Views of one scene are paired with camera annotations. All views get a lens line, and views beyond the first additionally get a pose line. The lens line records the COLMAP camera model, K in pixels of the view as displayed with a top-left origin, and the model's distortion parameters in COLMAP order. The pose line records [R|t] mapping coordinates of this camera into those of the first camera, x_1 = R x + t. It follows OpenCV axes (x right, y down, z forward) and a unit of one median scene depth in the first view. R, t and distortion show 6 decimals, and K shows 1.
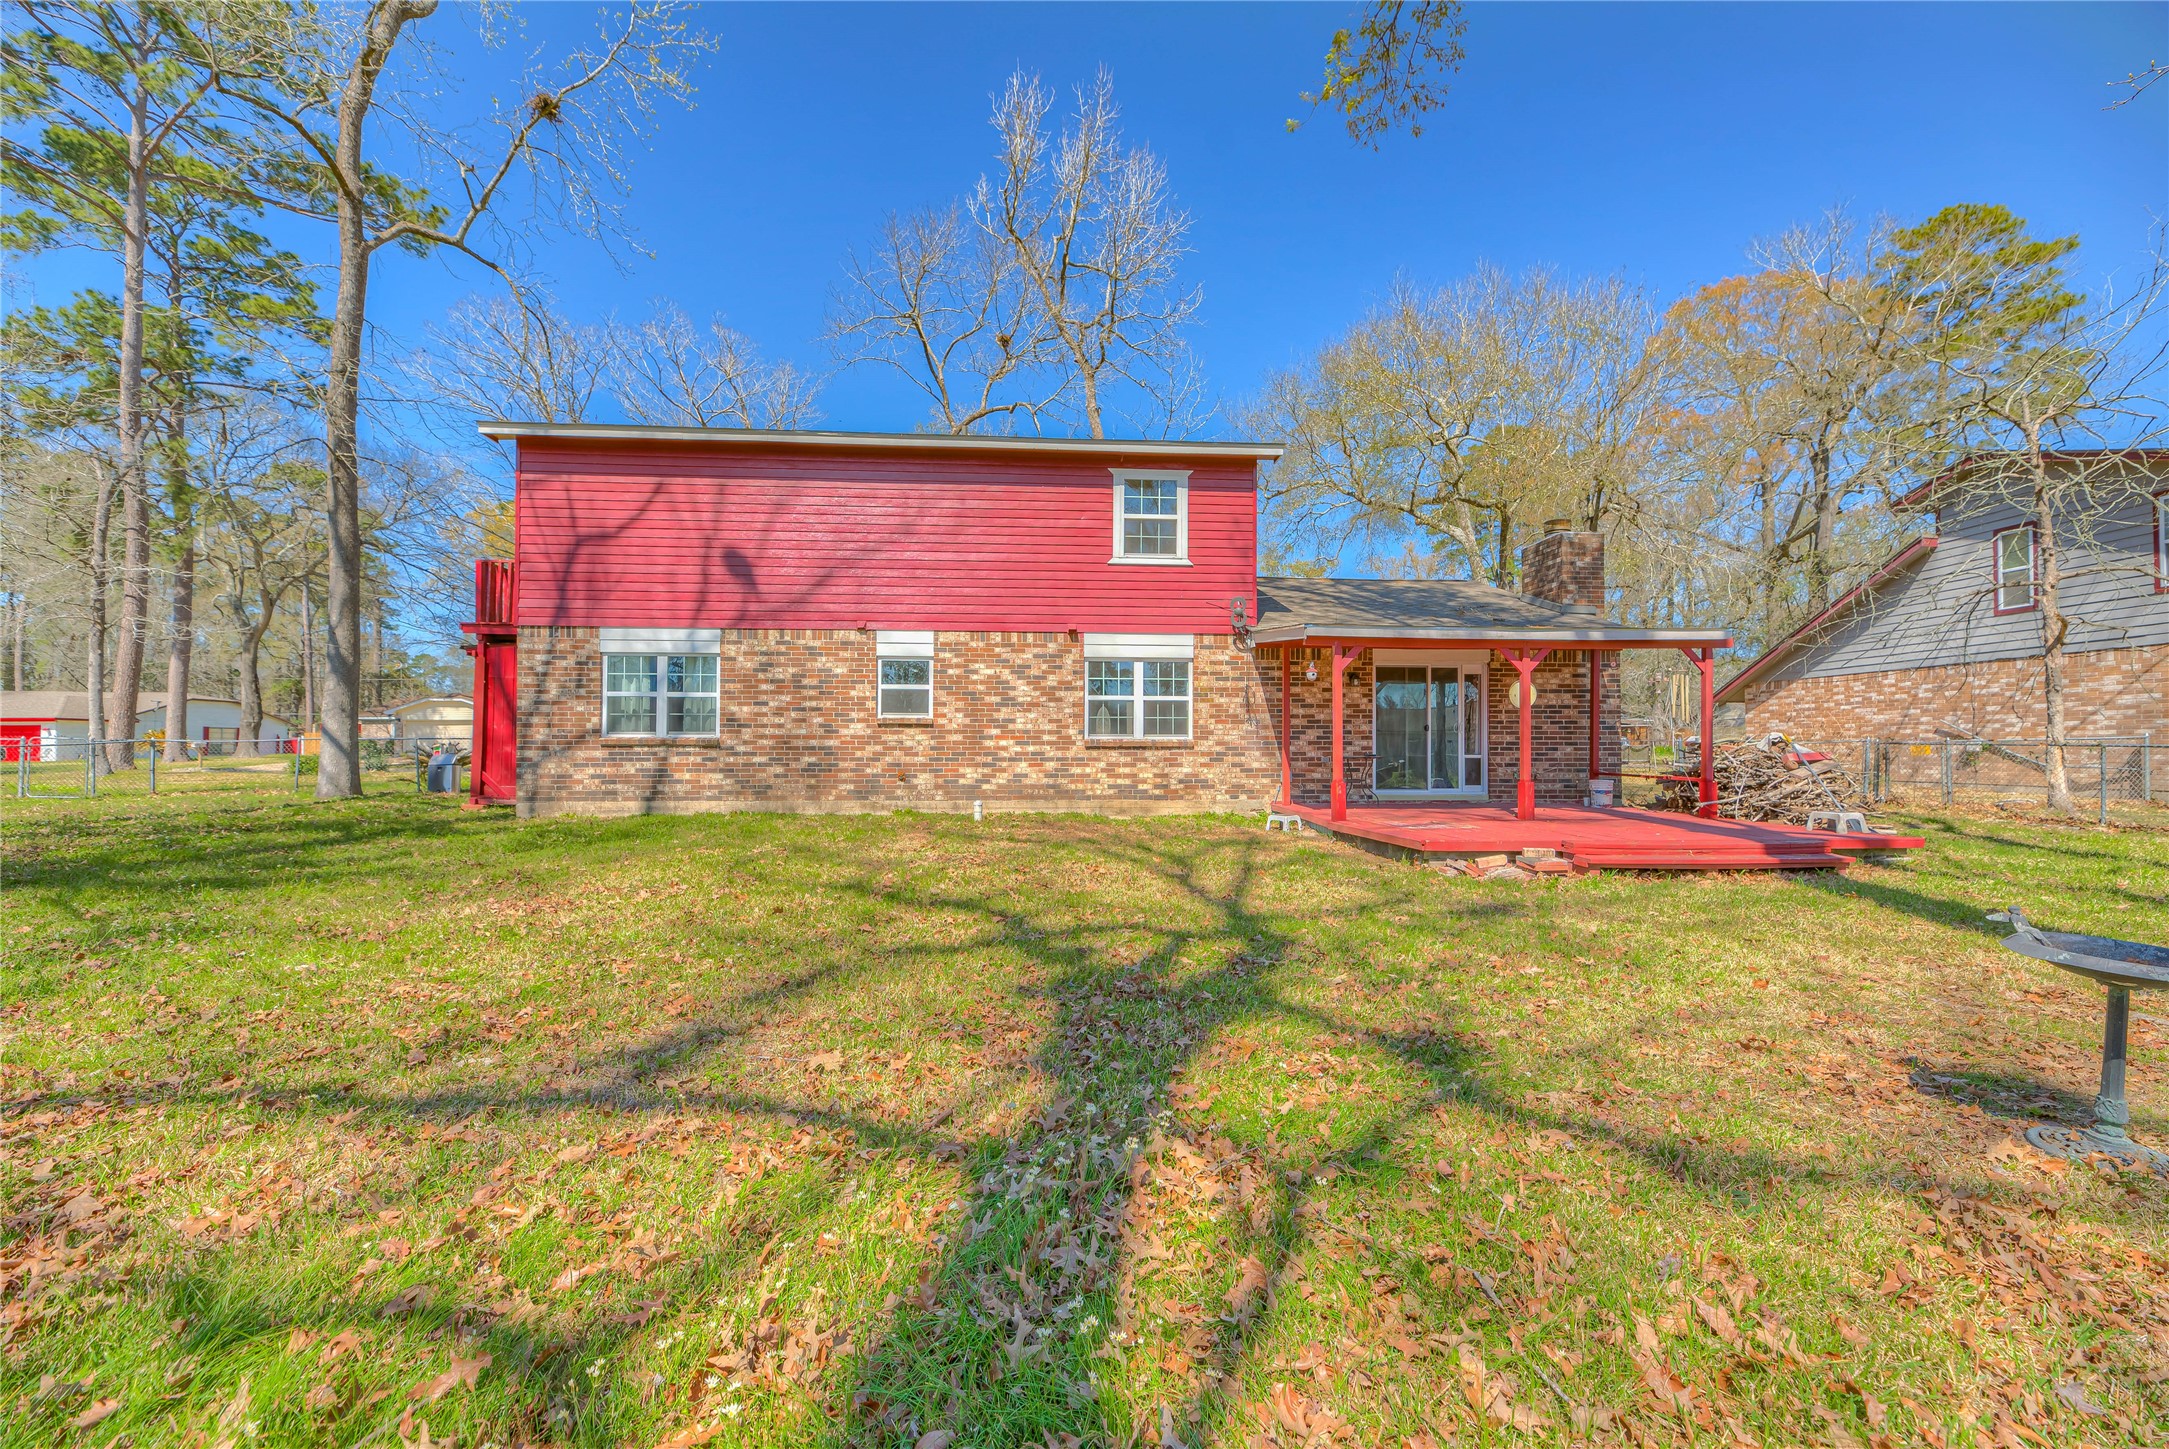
lens RADIAL K [[886.3, 0, 1158.5], [0, 886.3, 745.4], [0, 0, 1]] dist [0.009934, -0.000566]
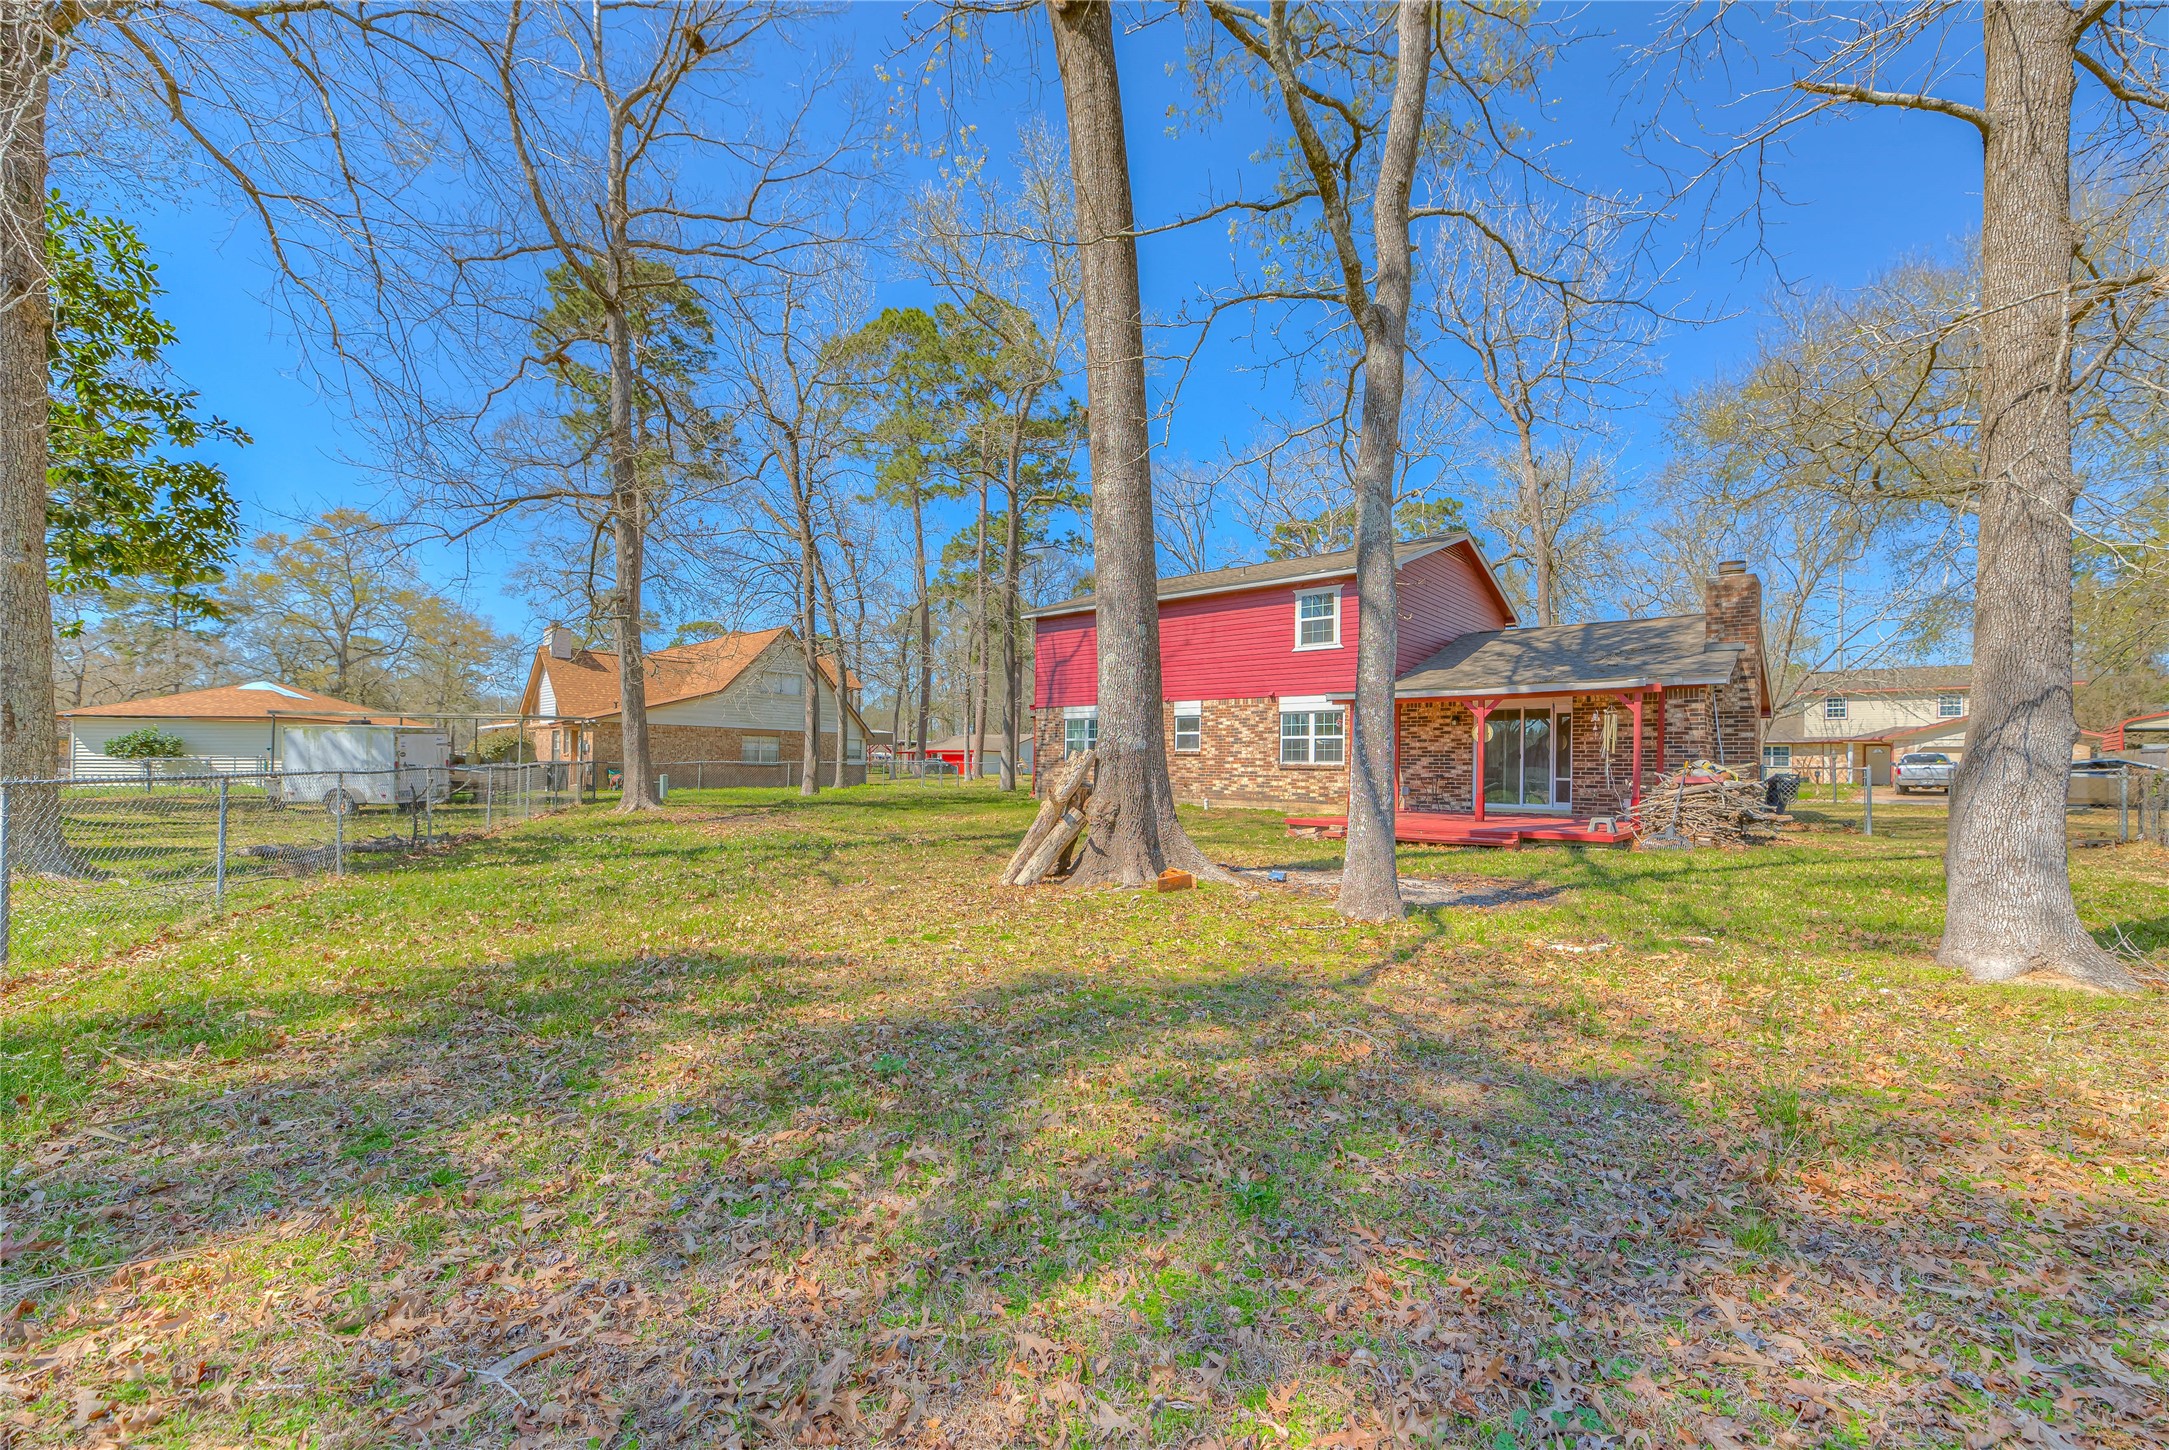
lens RADIAL K [[886.3, 0, 1129.1], [0, 886.3, 750.8], [0, 0, 1]] dist [0.009934, -0.000566]
pose [[0.730676, -0.004083, -0.682712, 0.812317], [-0.004905, 0.999925, -0.011230, -0.011100], [0.682707, 0.011554, 0.730601, -0.344315]]
